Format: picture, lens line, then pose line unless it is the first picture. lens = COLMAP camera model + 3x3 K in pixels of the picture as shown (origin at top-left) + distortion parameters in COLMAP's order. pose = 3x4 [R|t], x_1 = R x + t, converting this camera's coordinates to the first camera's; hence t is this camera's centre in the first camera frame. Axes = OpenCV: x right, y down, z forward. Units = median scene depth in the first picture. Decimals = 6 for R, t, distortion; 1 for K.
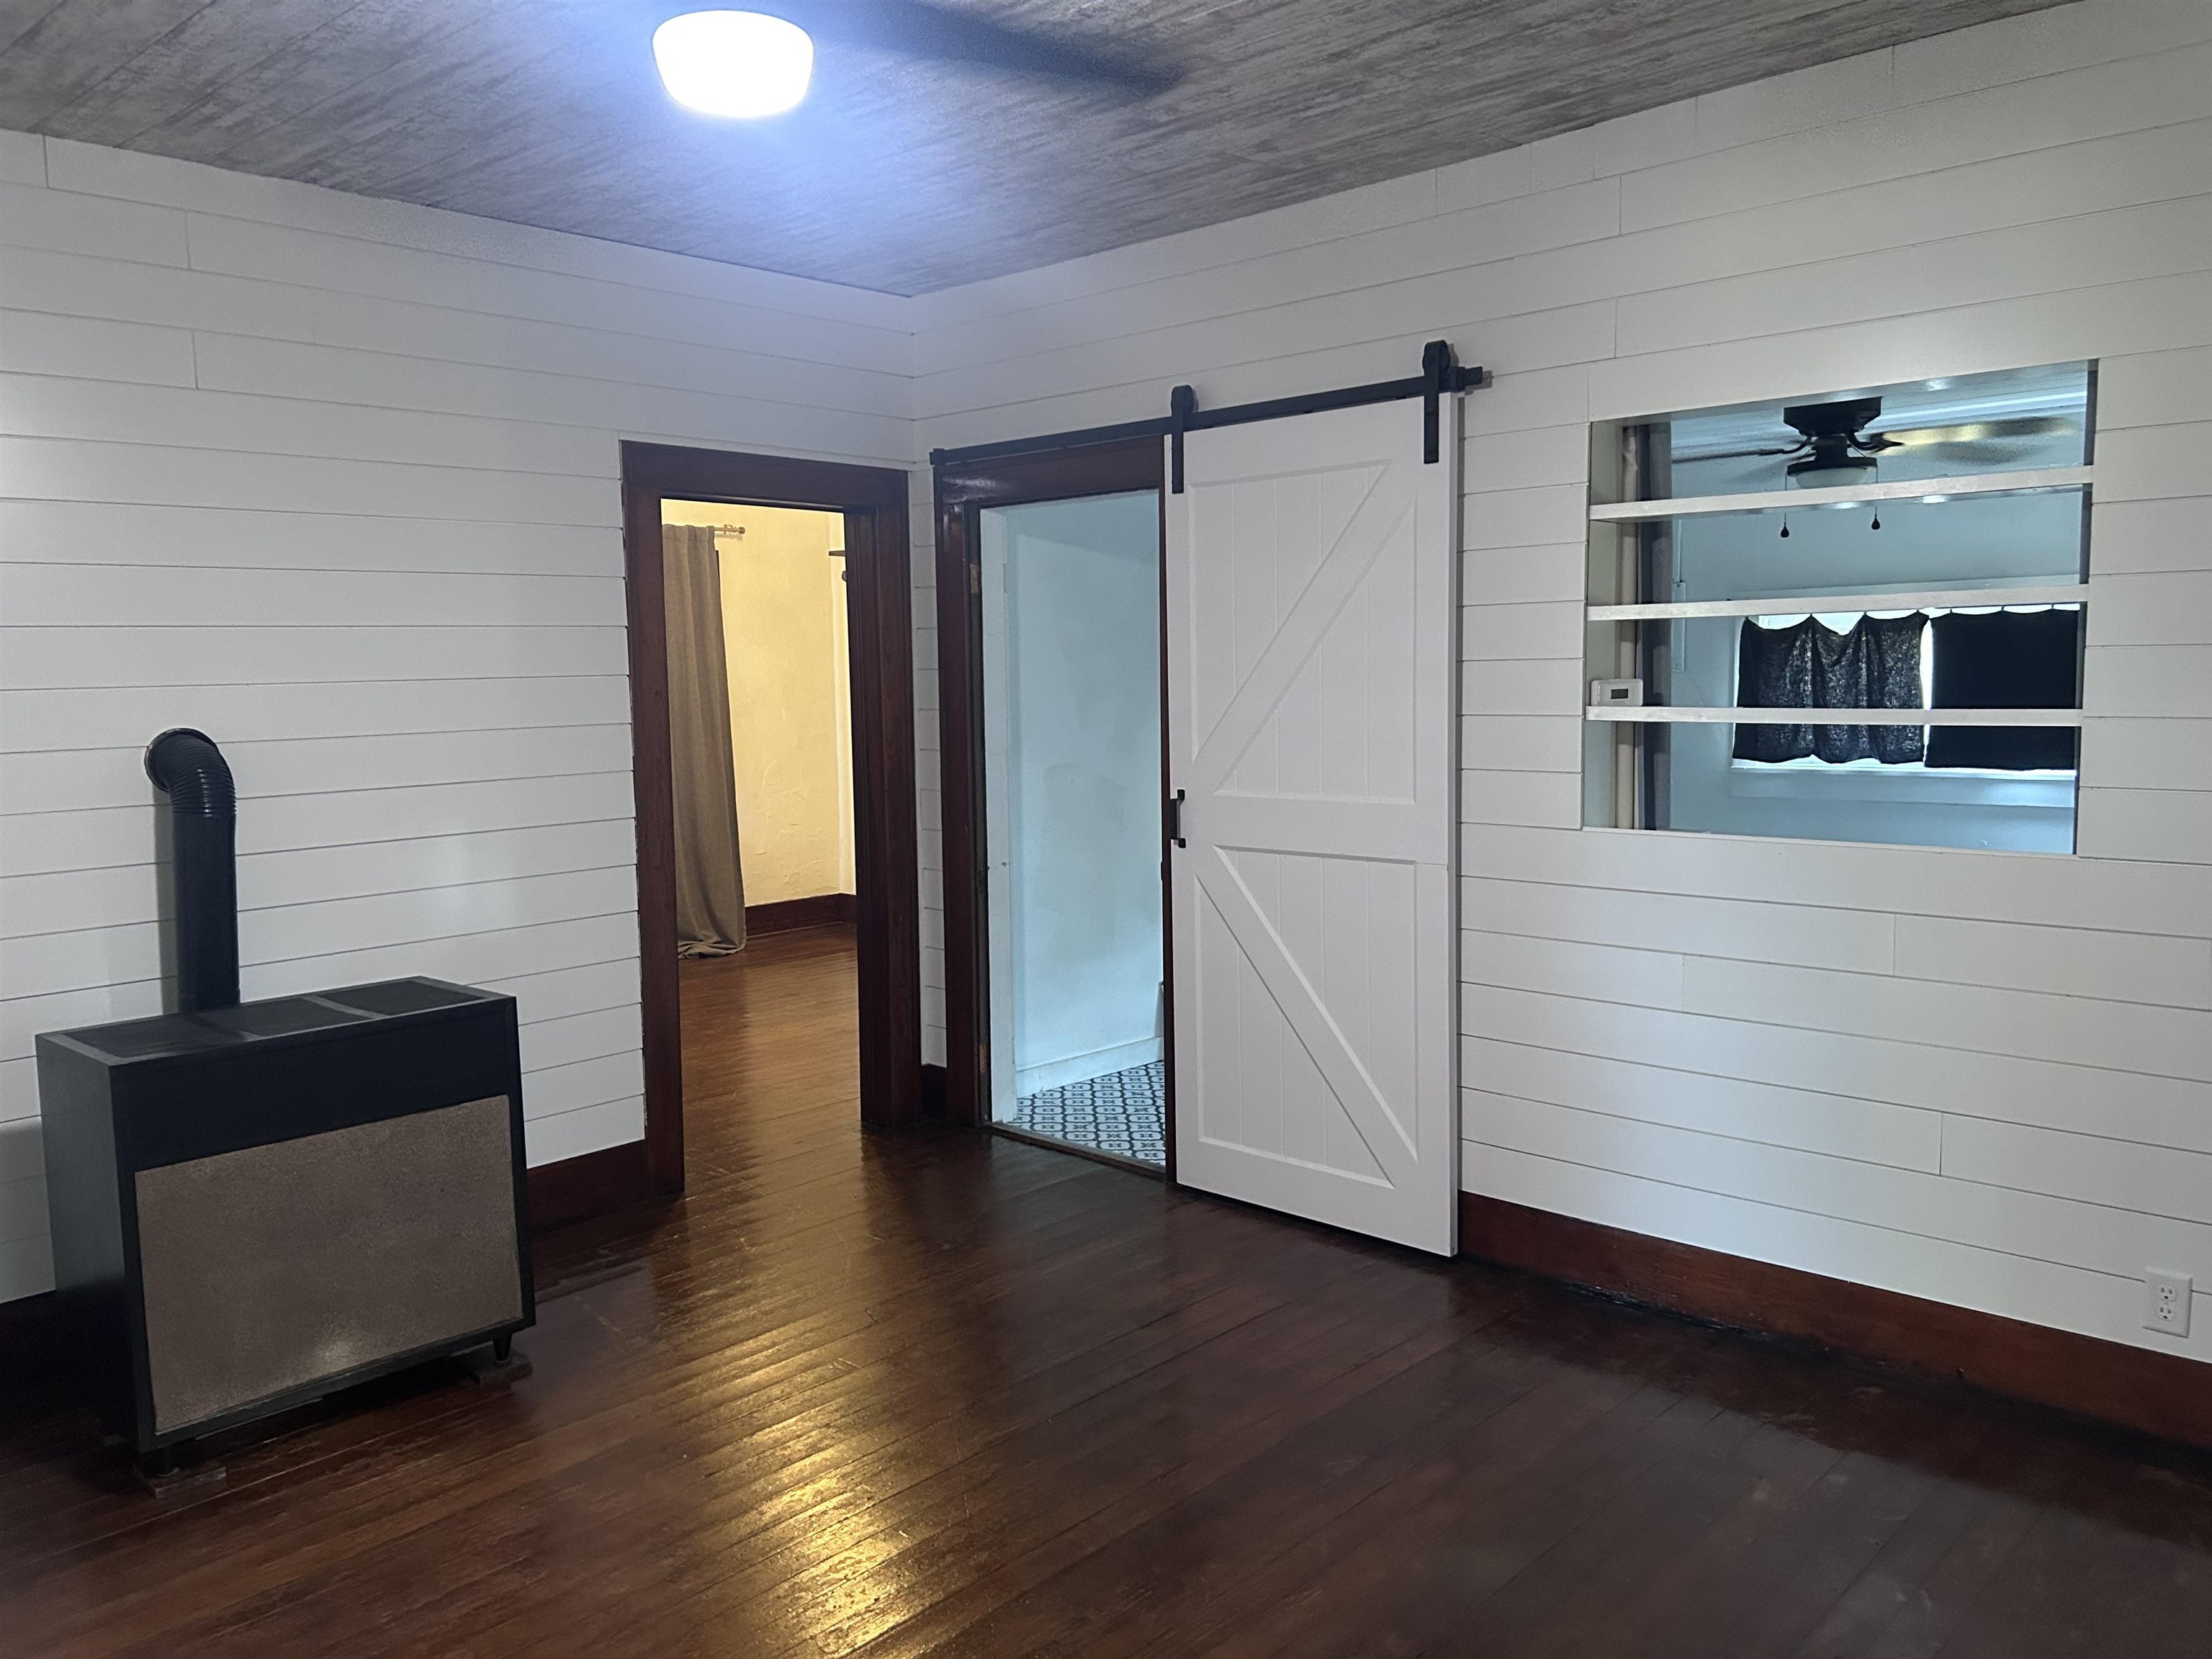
lens RADIAL K [[1649.0, 0, 1109.0], [0, 1649.0, 821.4], [0, 0, 1]] dist [0.008394, -0.015530]
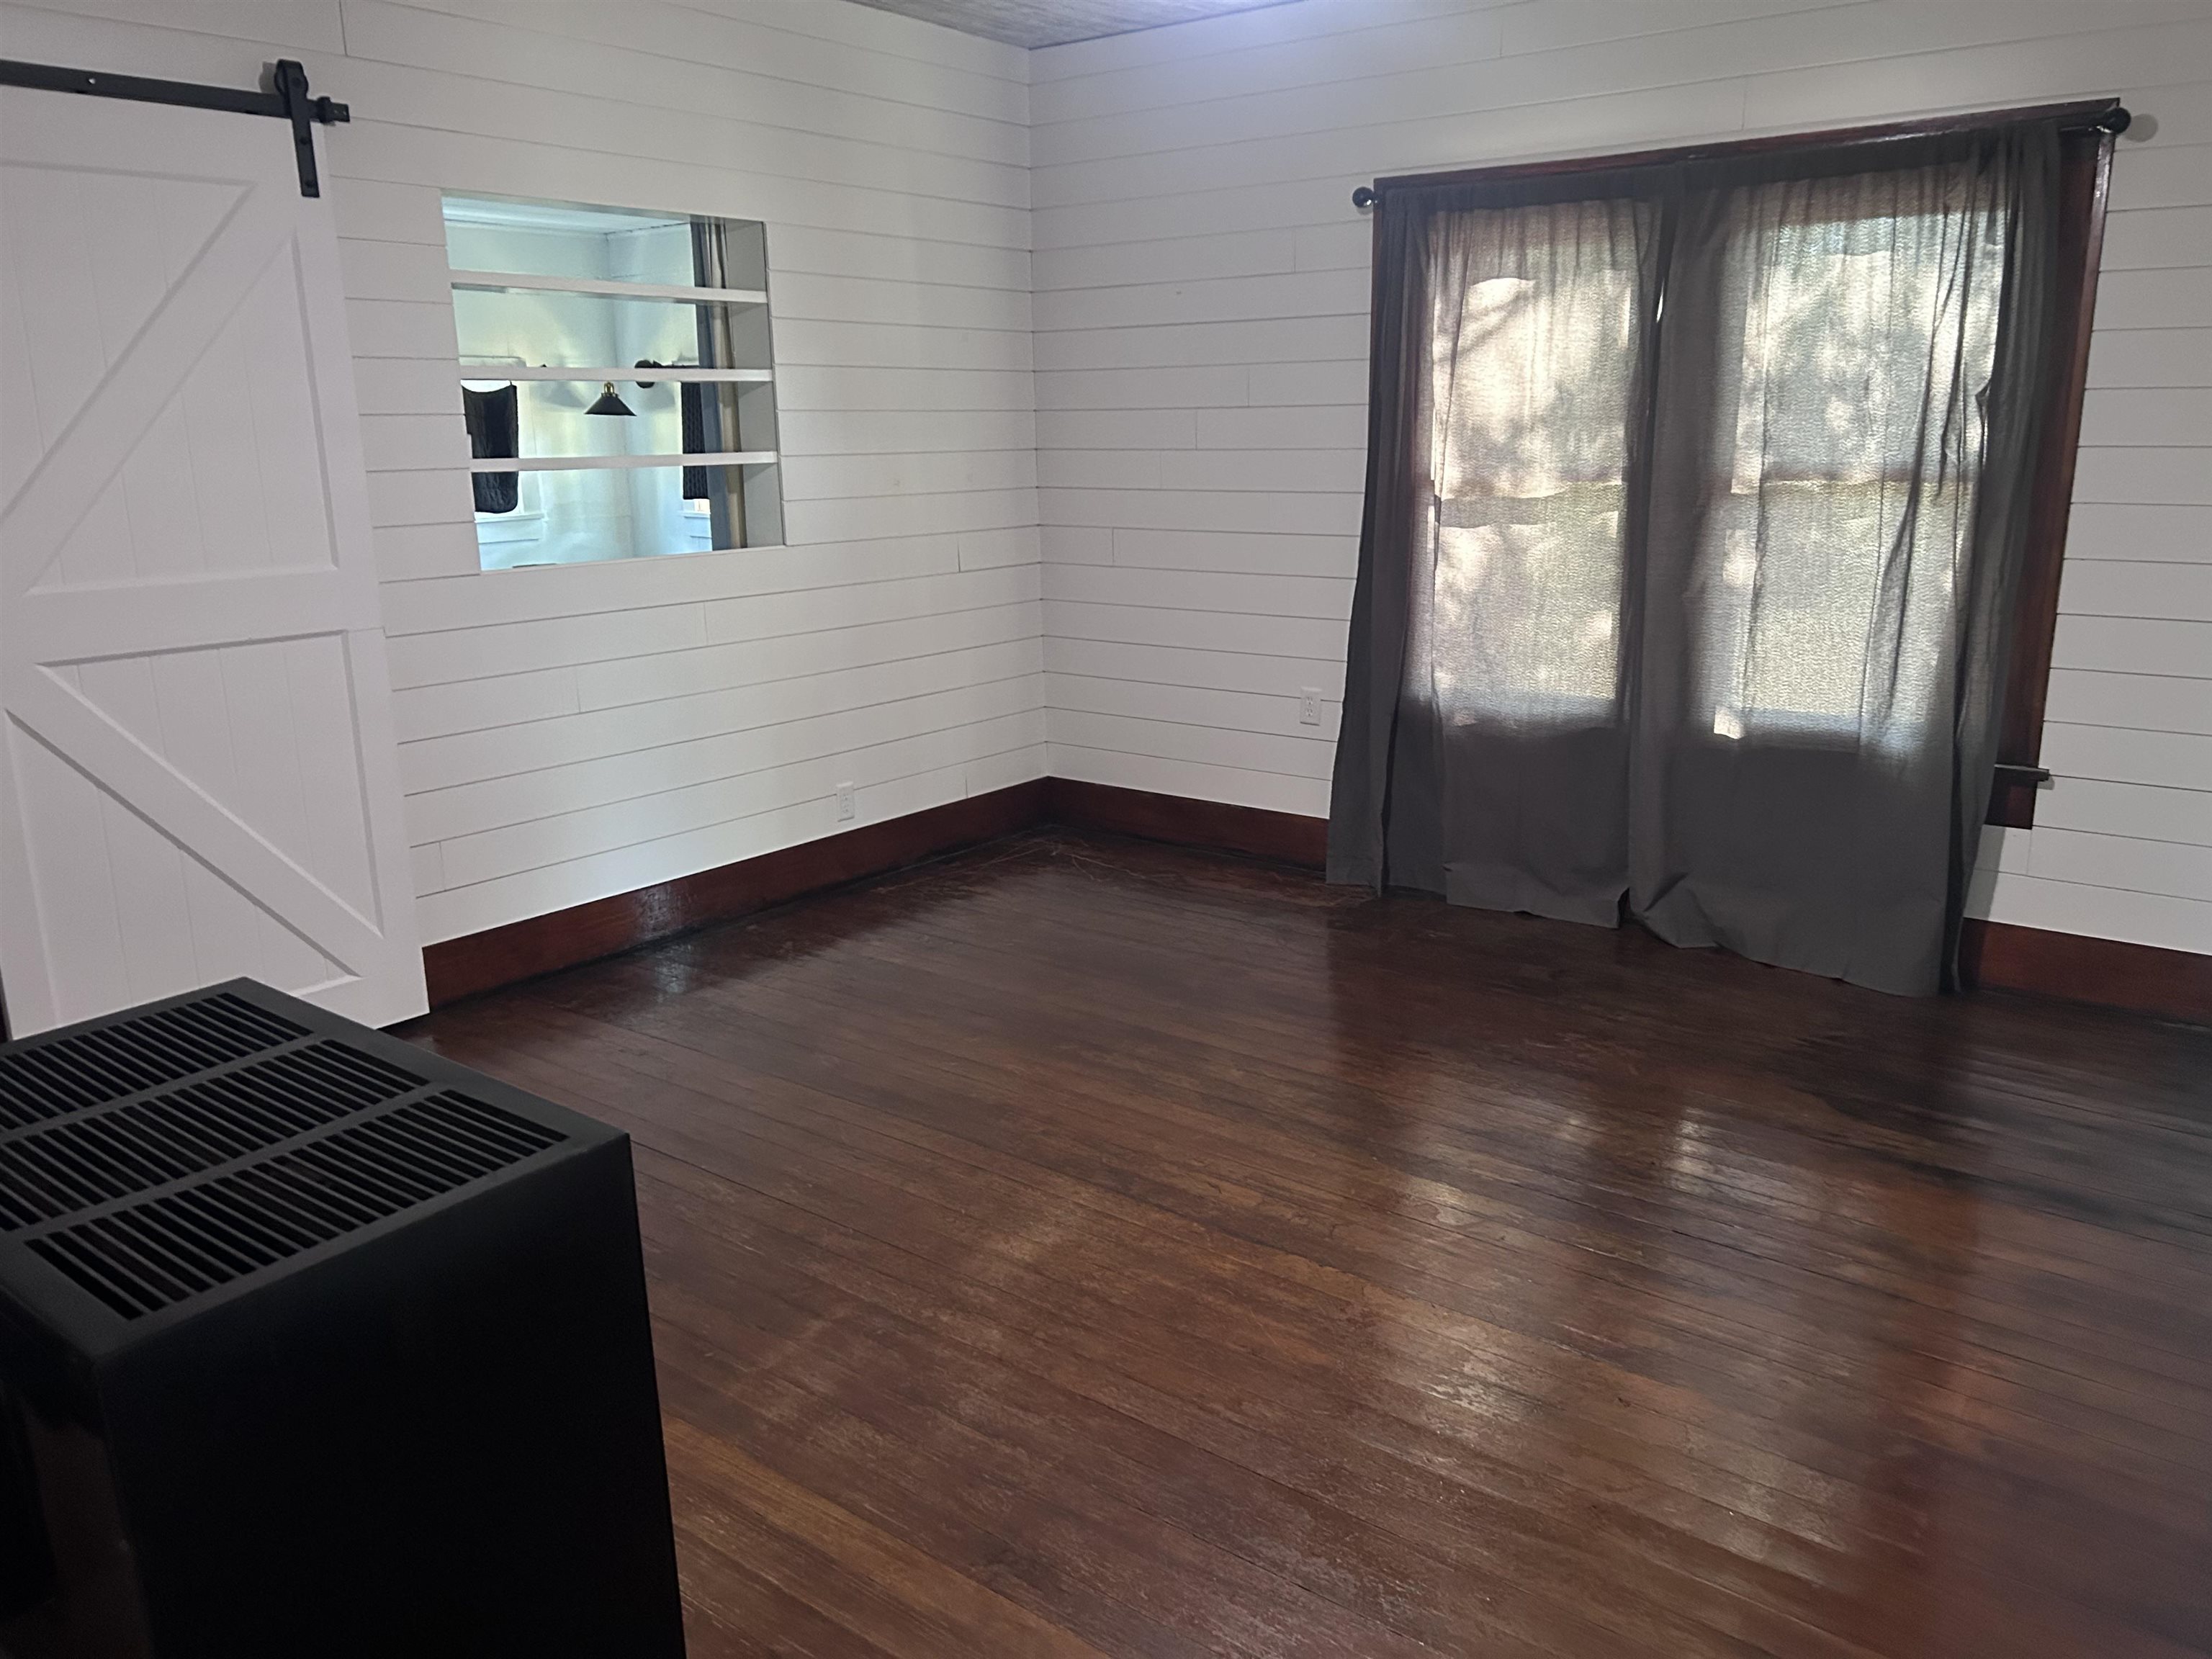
lens RADIAL K [[1649.0, 0, 1108.4], [0, 1649.0, 837.1], [0, 0, 1]] dist [0.008394, -0.015530]
pose [[-0.084025, -0.235331, 0.968277, -0.828668], [0.098839, 0.964953, 0.243100, -0.050408], [-0.991550, 0.116130, -0.057820, 0.650240]]
